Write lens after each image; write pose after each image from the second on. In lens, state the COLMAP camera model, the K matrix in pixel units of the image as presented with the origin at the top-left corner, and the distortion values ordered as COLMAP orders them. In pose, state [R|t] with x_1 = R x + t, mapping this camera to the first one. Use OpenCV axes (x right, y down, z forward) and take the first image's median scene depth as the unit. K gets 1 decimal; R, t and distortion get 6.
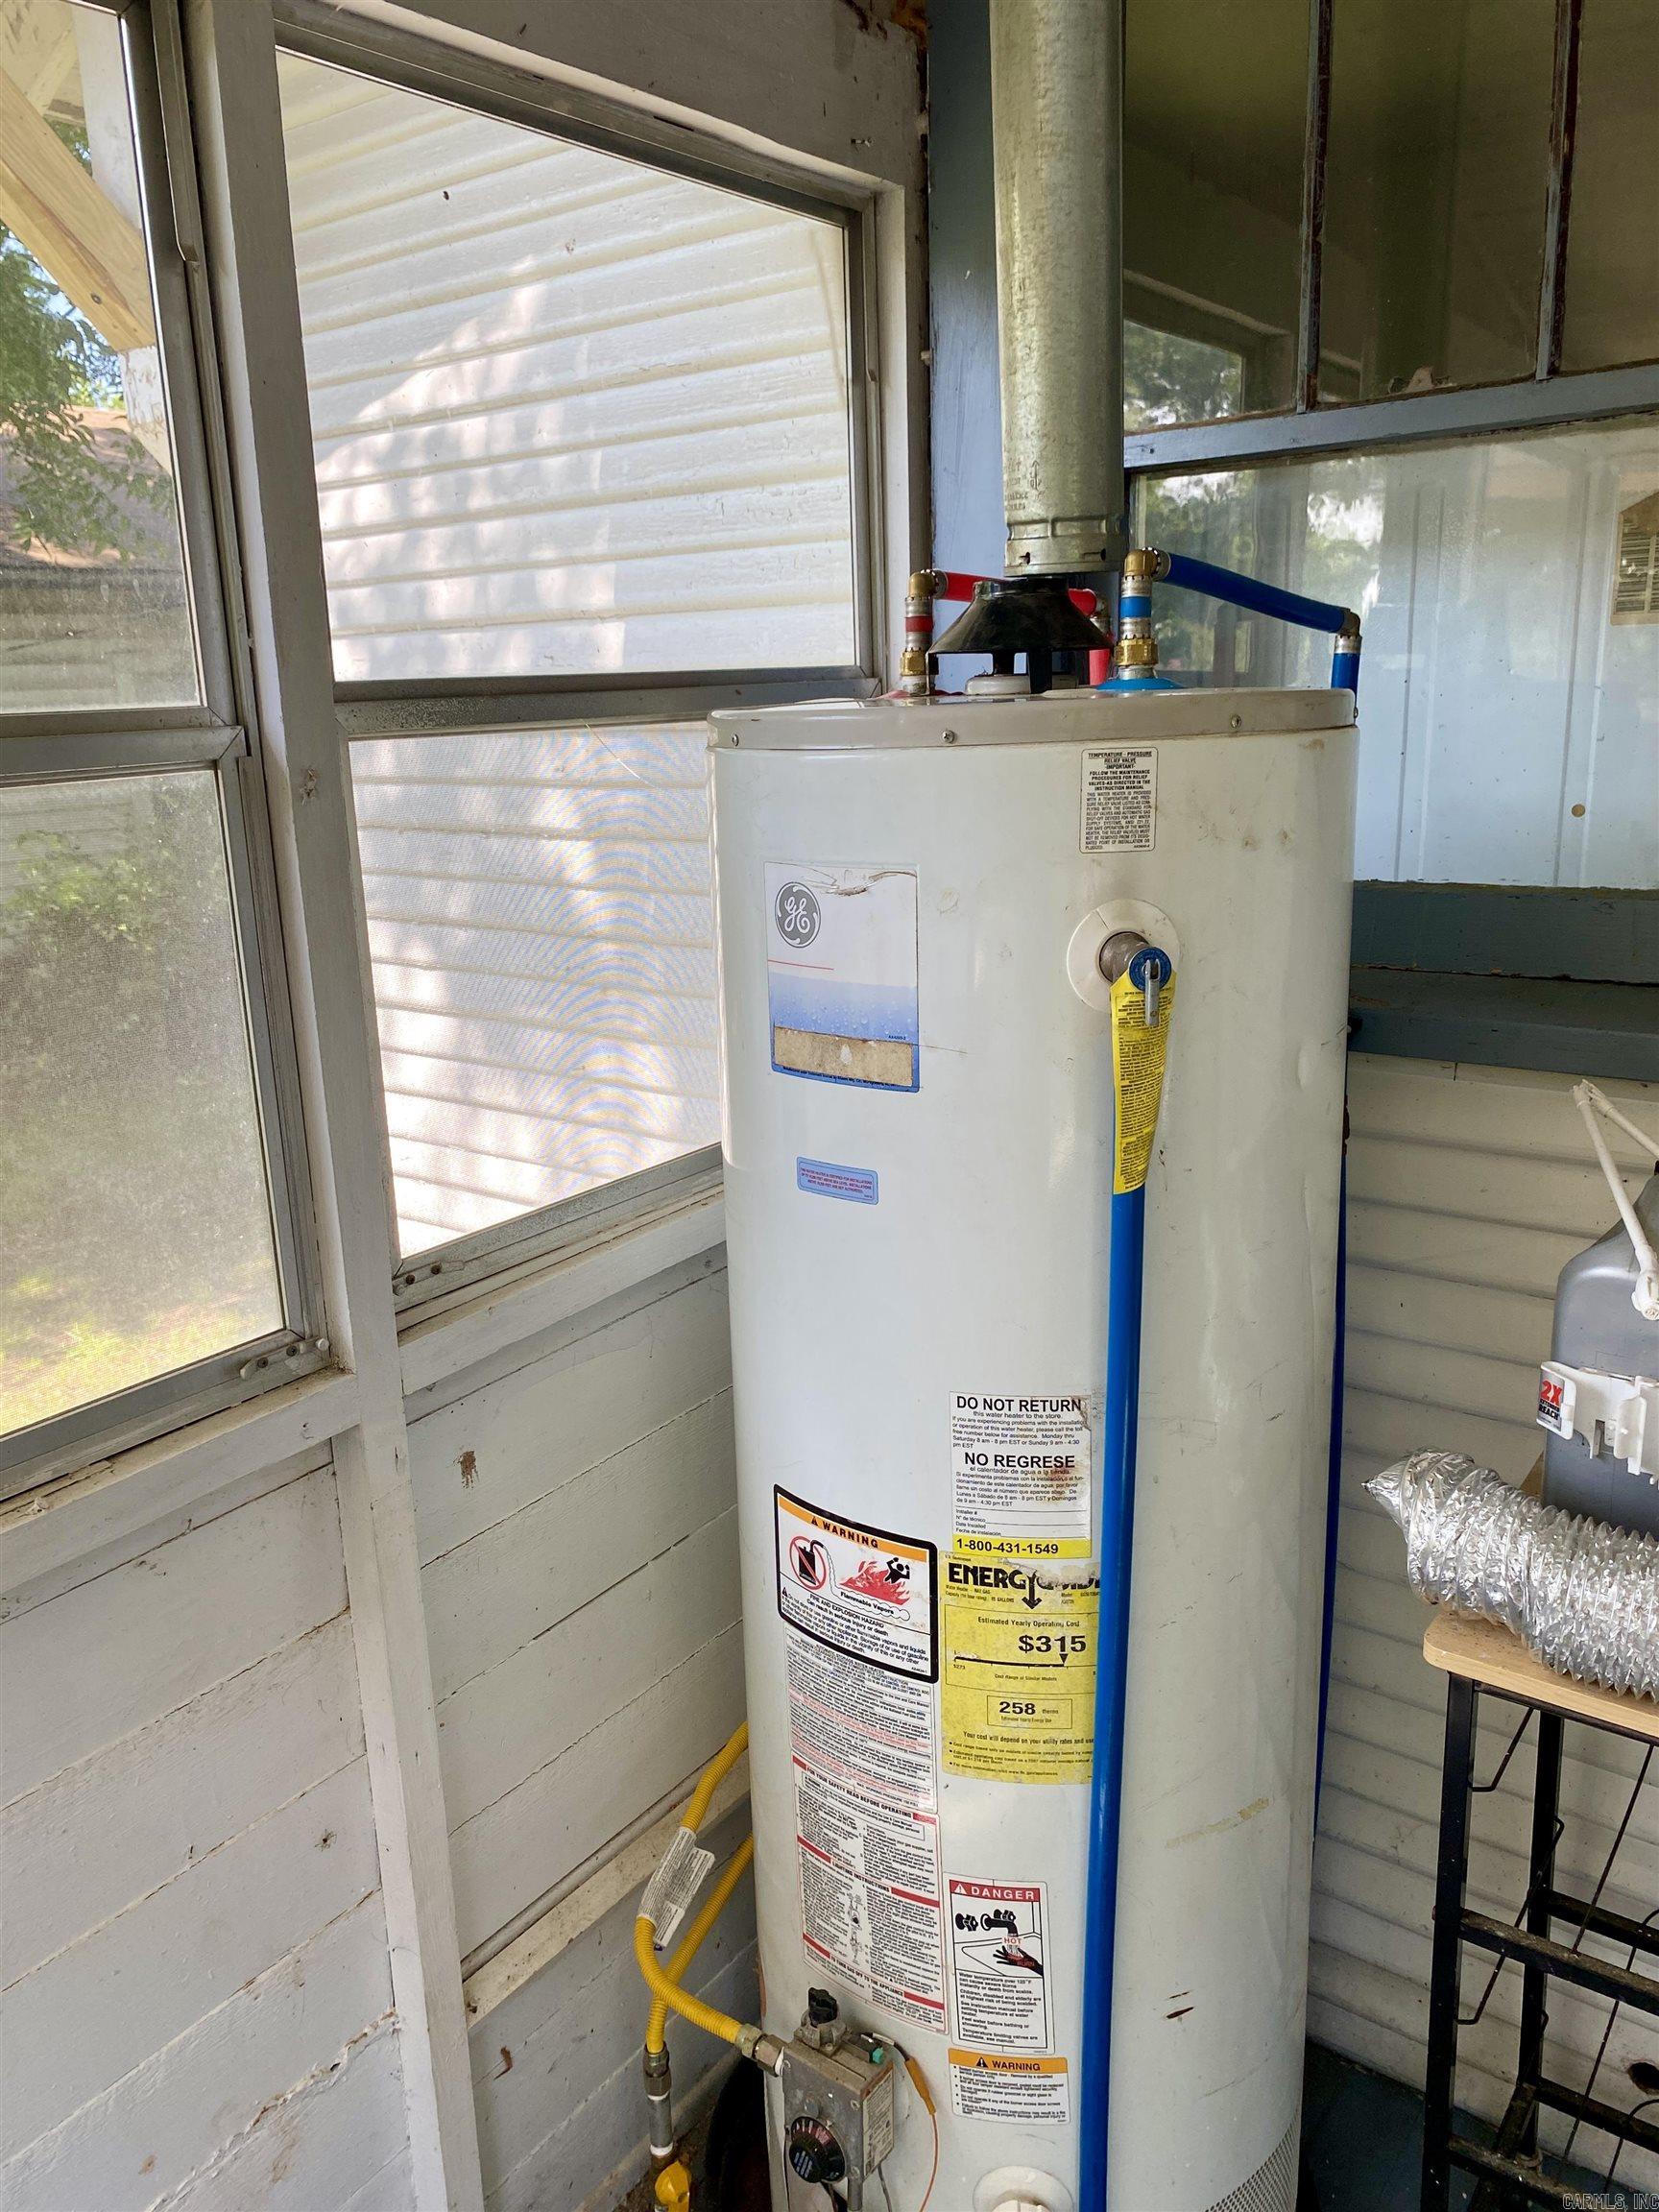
lens RADIAL K [[1703.1, 0, 829.5], [0, 1703.1, 1106.0], [0, 0, 1]] dist [0.068088, -0.077197]
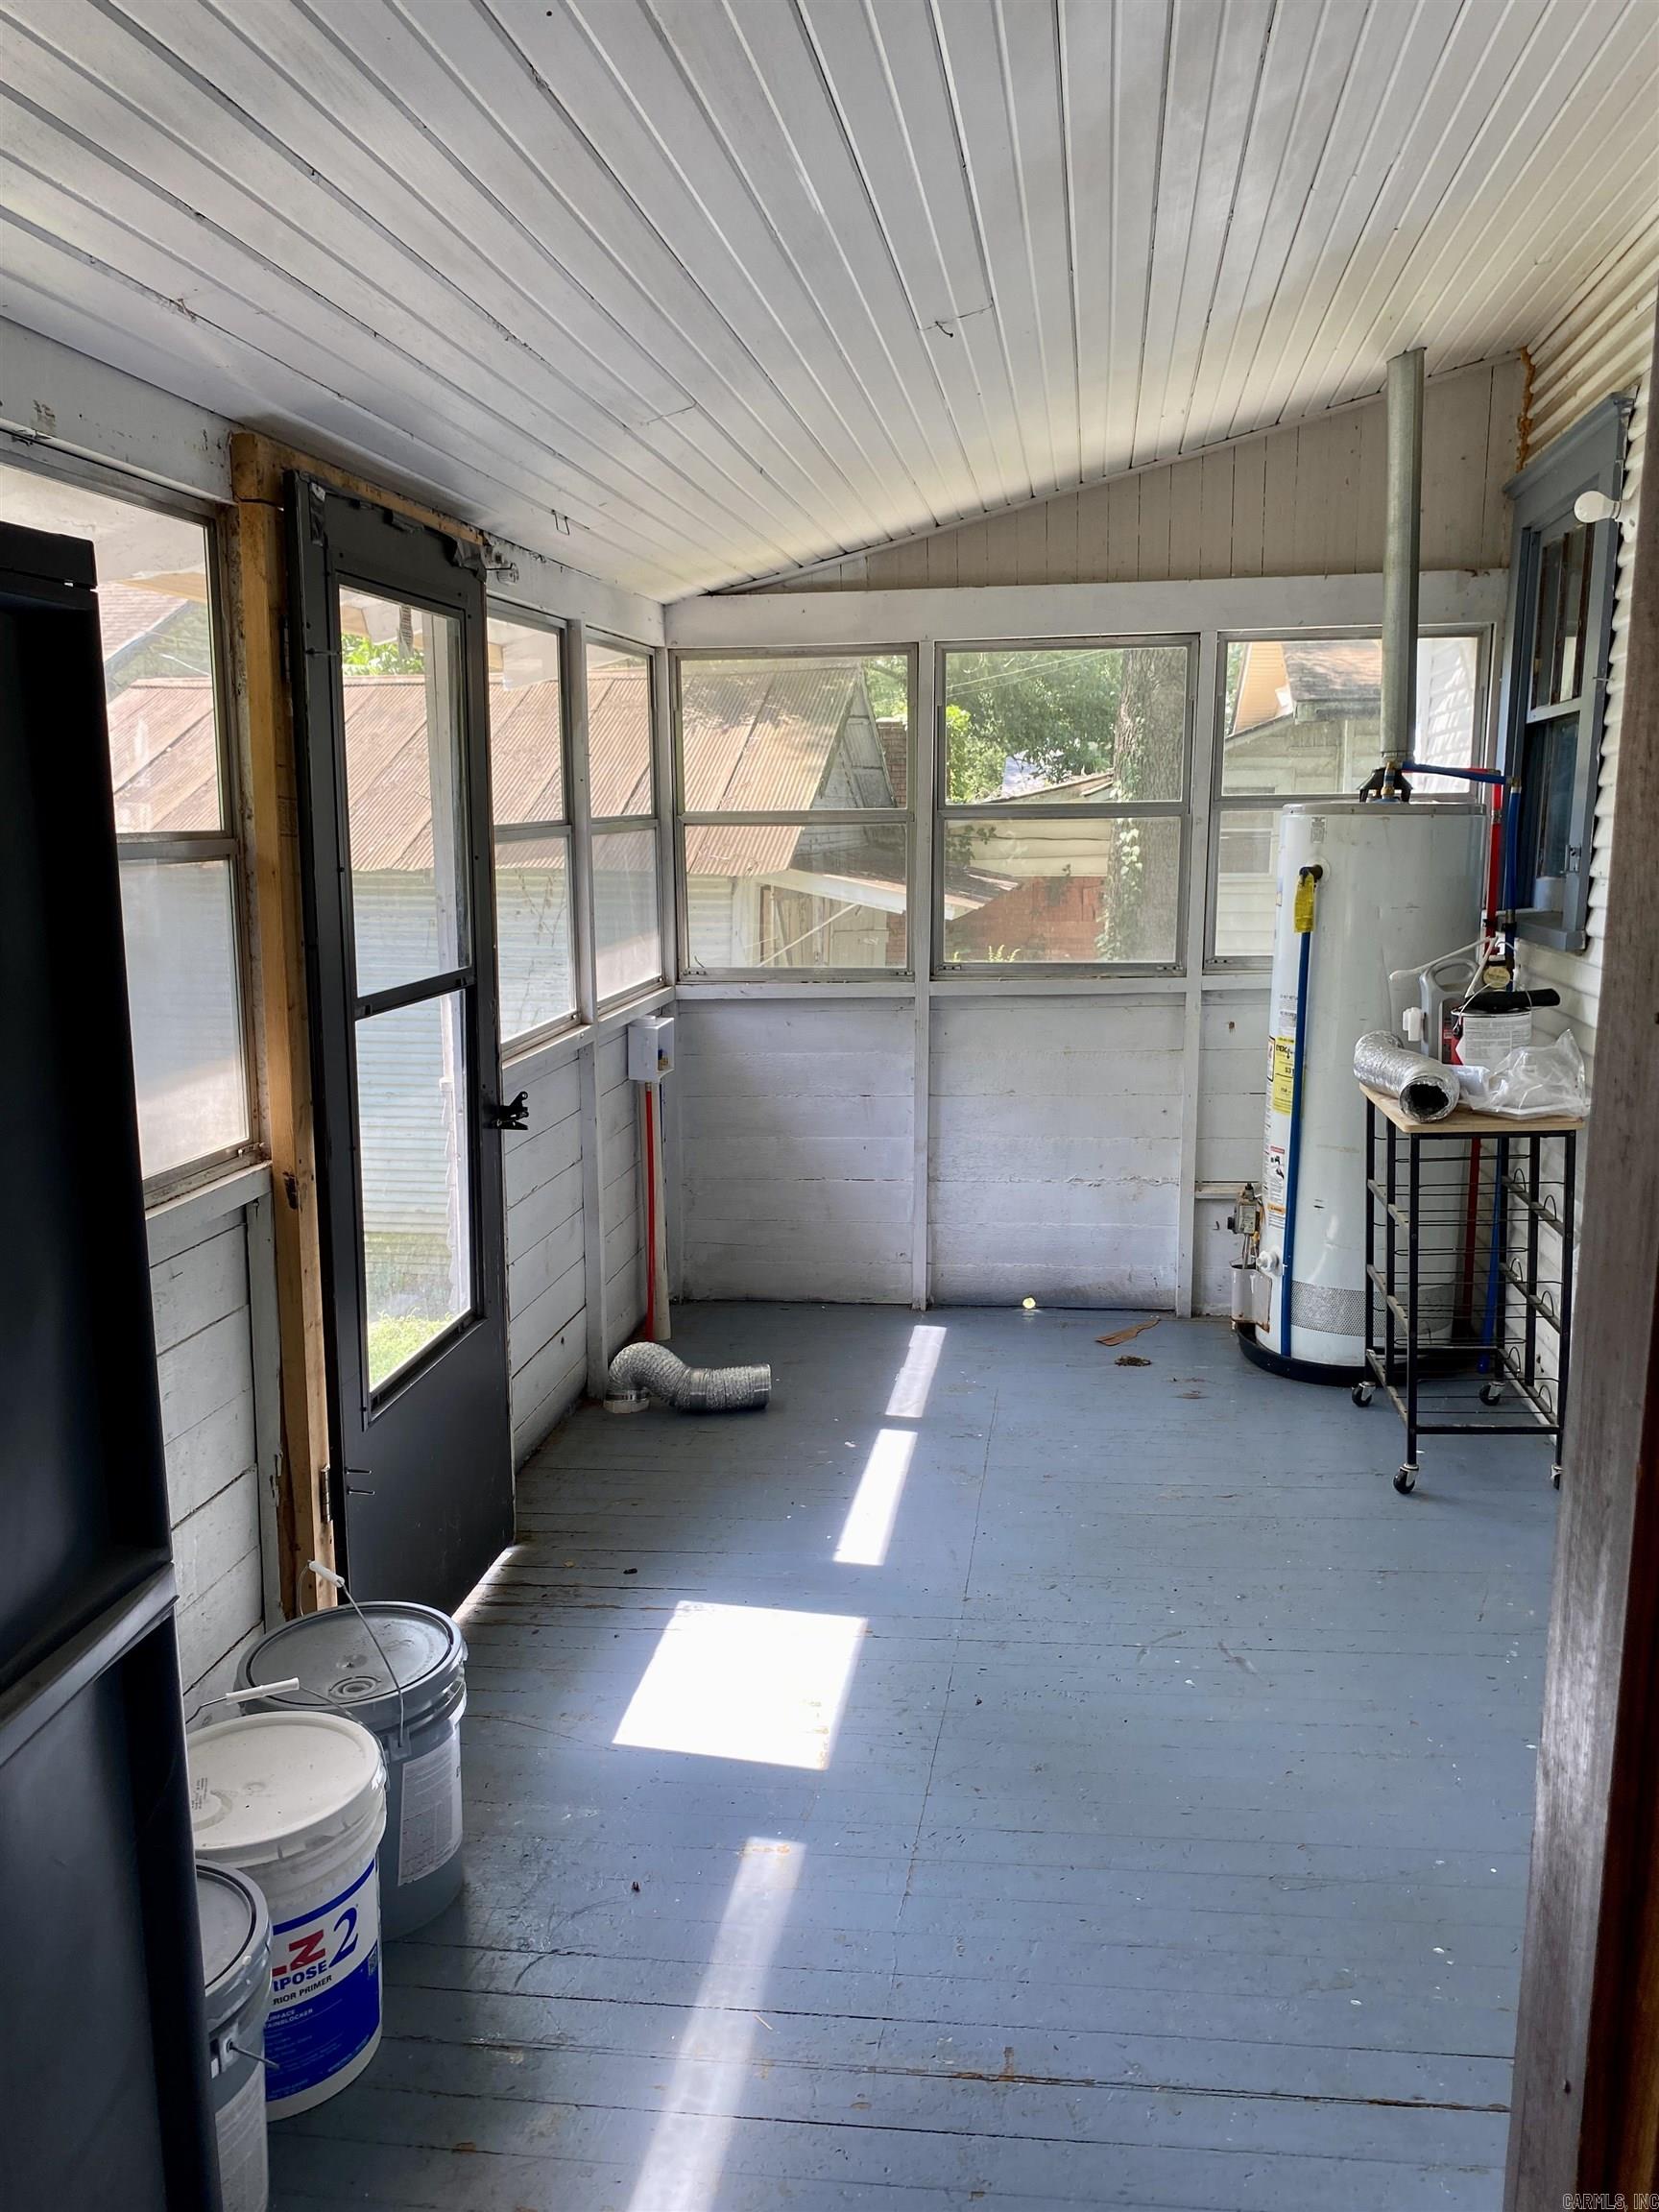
lens RADIAL K [[1703.1, 0, 829.5], [0, 1703.1, 1106.0], [0, 0, 1]] dist [0.068088, -0.077197]
pose [[0.476605, 0.178586, -0.860787, 2.689240], [-0.210873, 0.973787, 0.085273, 0.284418], [0.853452, 0.140876, 0.501770, -1.540705]]
